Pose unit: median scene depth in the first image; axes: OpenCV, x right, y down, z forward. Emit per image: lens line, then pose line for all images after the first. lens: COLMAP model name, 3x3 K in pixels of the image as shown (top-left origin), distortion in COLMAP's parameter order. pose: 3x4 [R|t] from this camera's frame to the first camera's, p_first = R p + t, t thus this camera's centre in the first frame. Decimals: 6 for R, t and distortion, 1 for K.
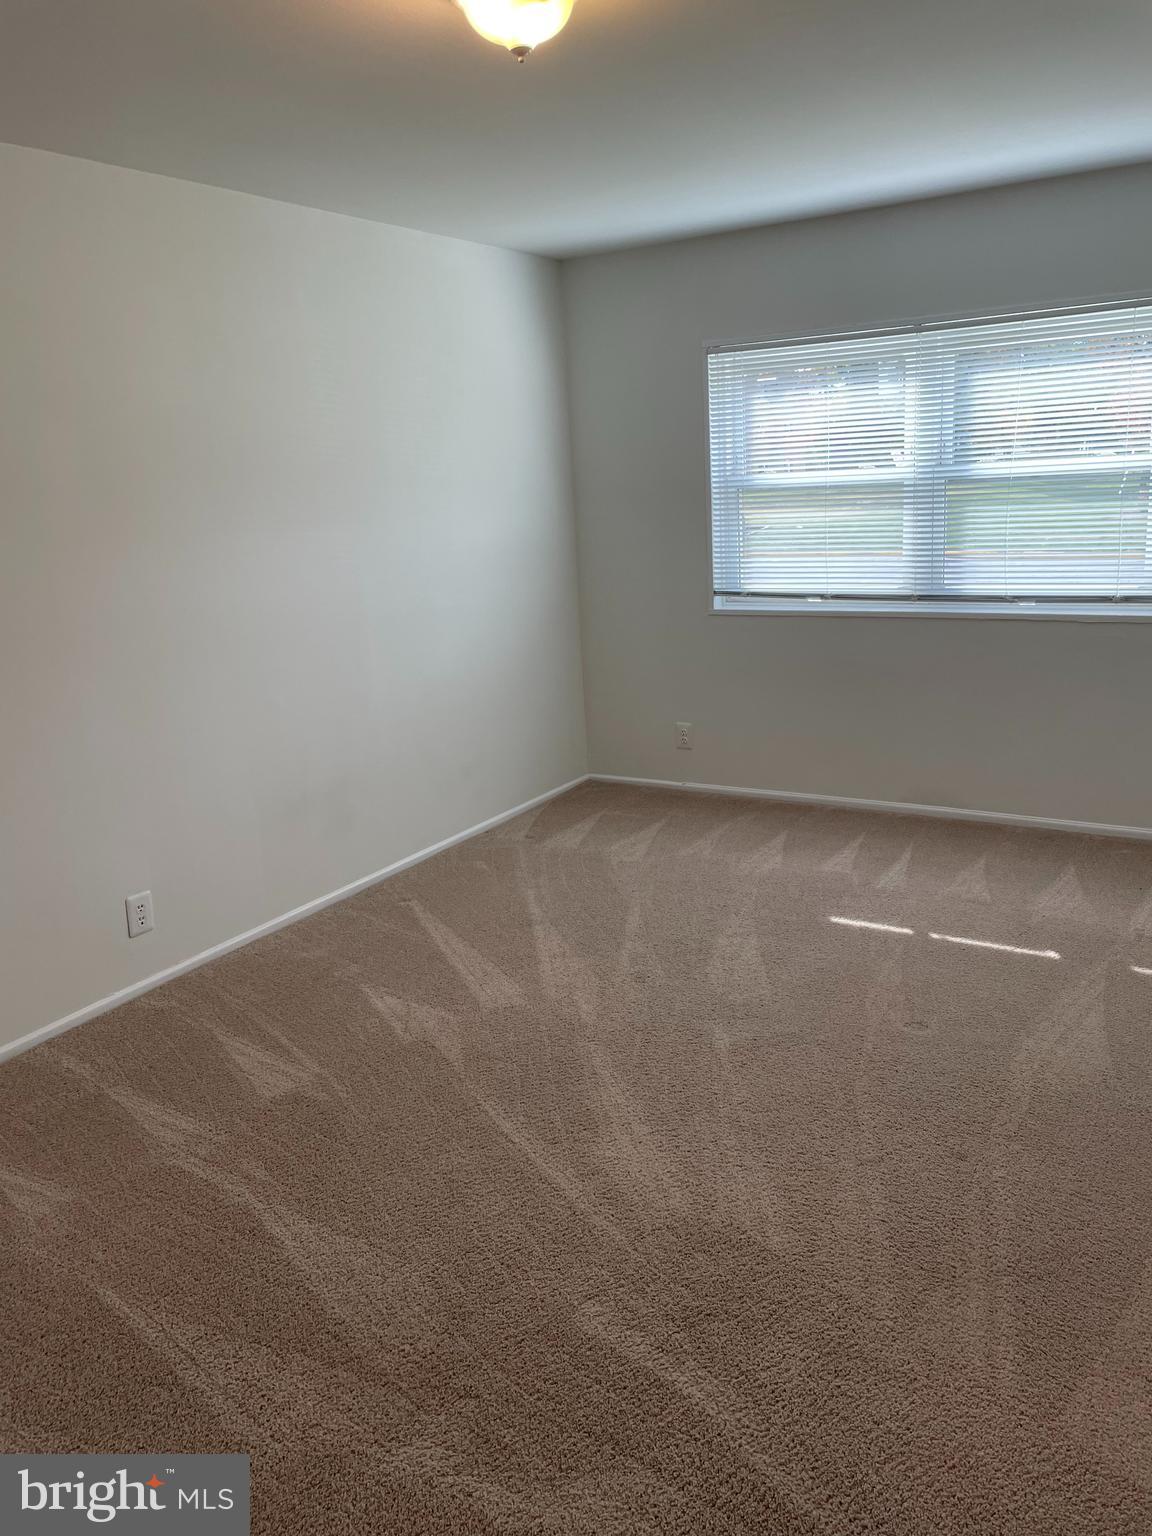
lens RADIAL K [[1167.9, 0, 589.5], [0, 1167.9, 757.8], [0, 0, 1]] dist [0.076052, -0.098525]
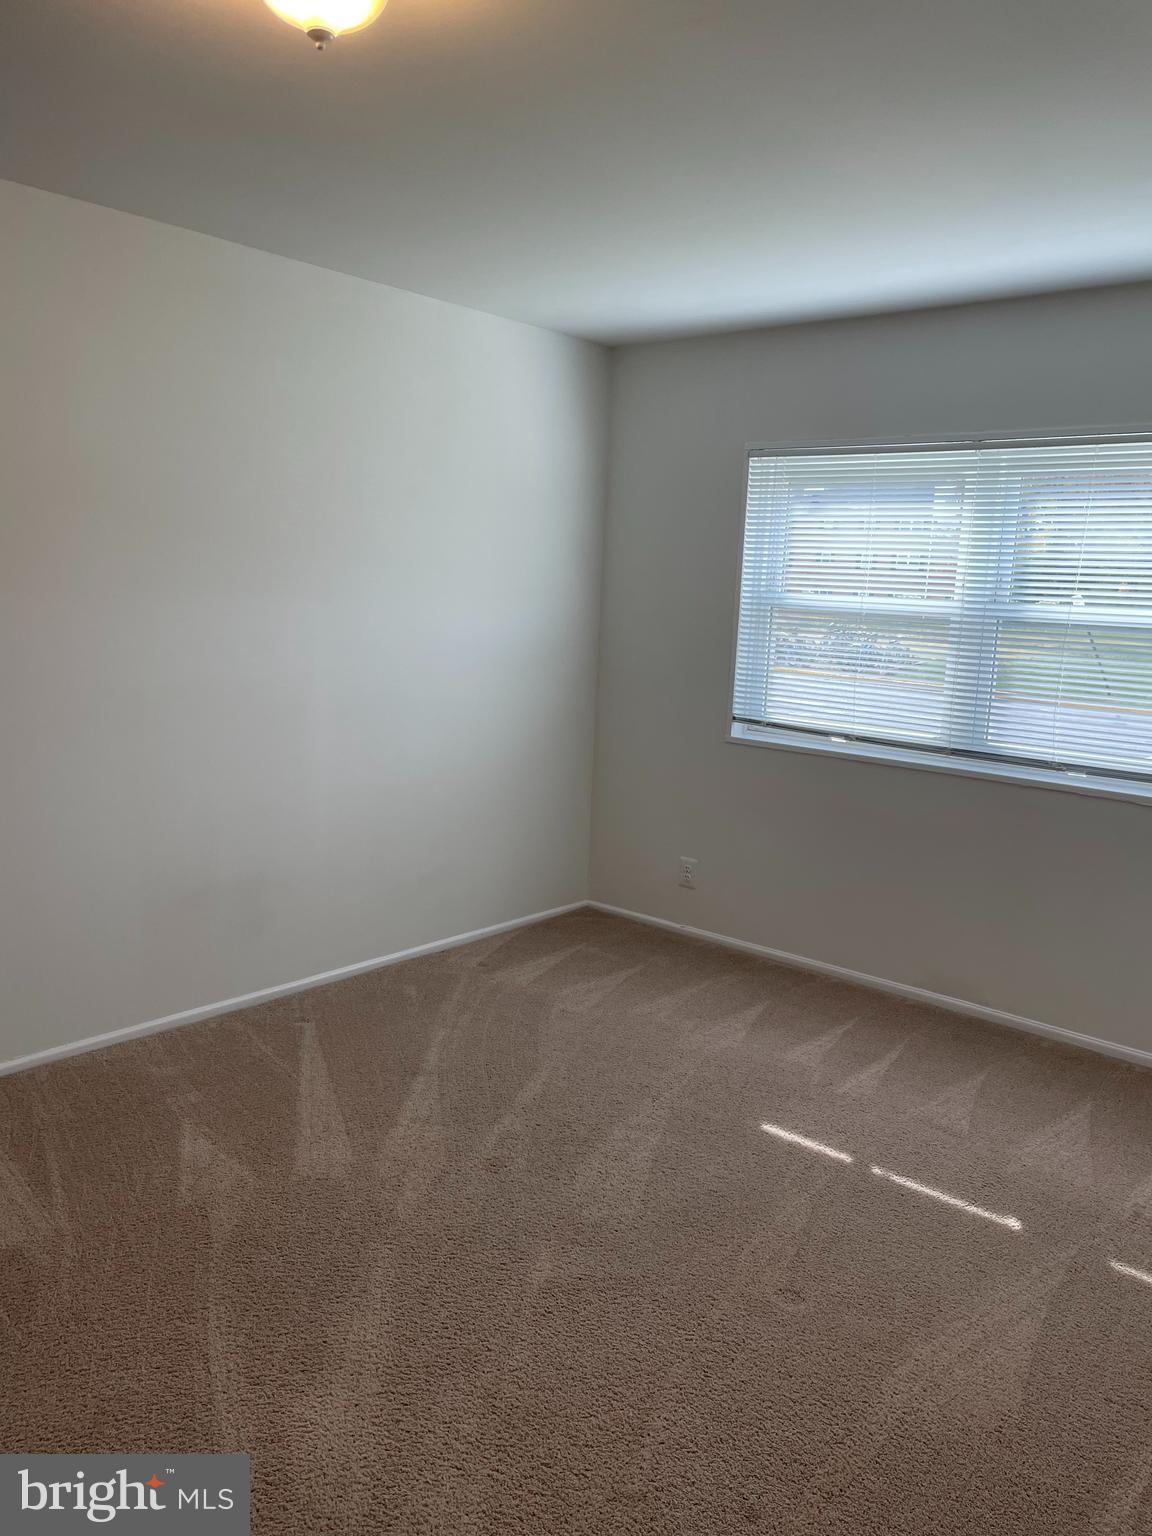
lens RADIAL K [[1167.9, 0, 594.2], [0, 1167.9, 775.2], [0, 0, 1]] dist [0.076052, -0.098525]
pose [[0.982844, 0.120964, -0.139233, 0.148395], [-0.130707, 0.989413, -0.063071, -0.032036], [0.130130, 0.080188, 0.988249, 0.125340]]
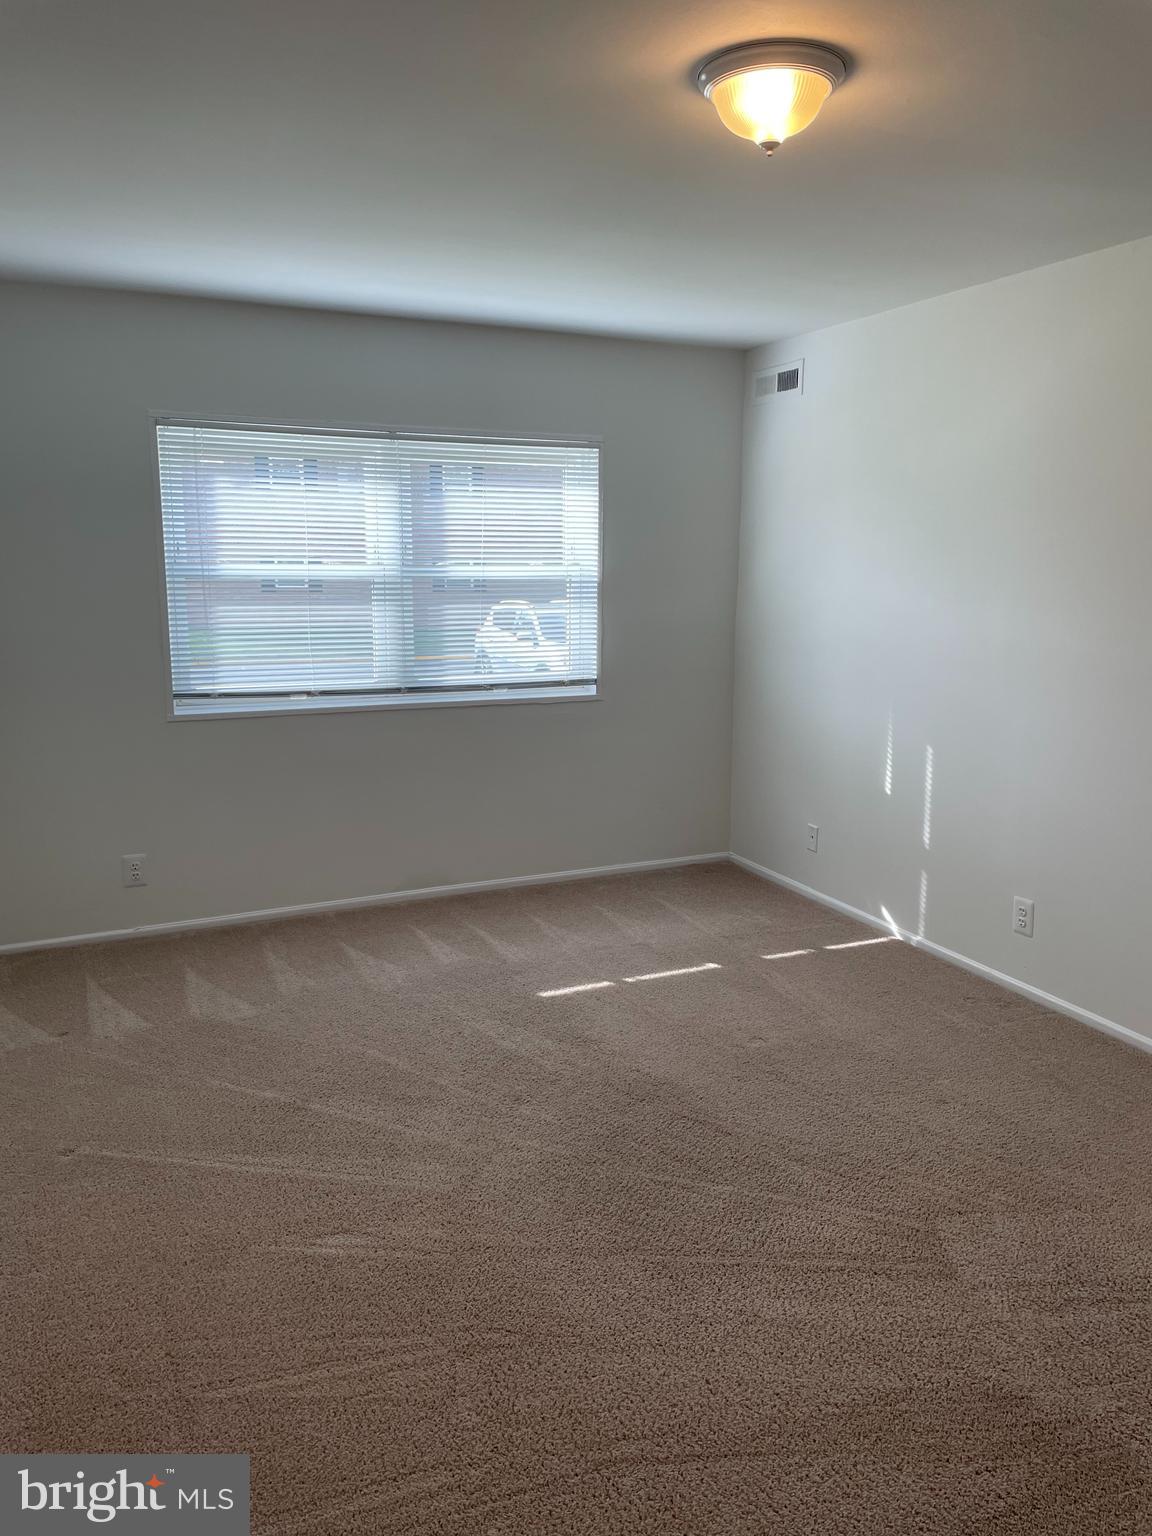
lens RADIAL K [[1167.9, 0, 613.4], [0, 1167.9, 754.9], [0, 0, 1]] dist [0.076052, -0.098525]
pose [[0.534340, -0.088597, 0.840613, -0.509097], [0.168342, 0.985724, -0.003116, -0.047111], [-0.828337, 0.143176, 0.541627, 0.306211]]
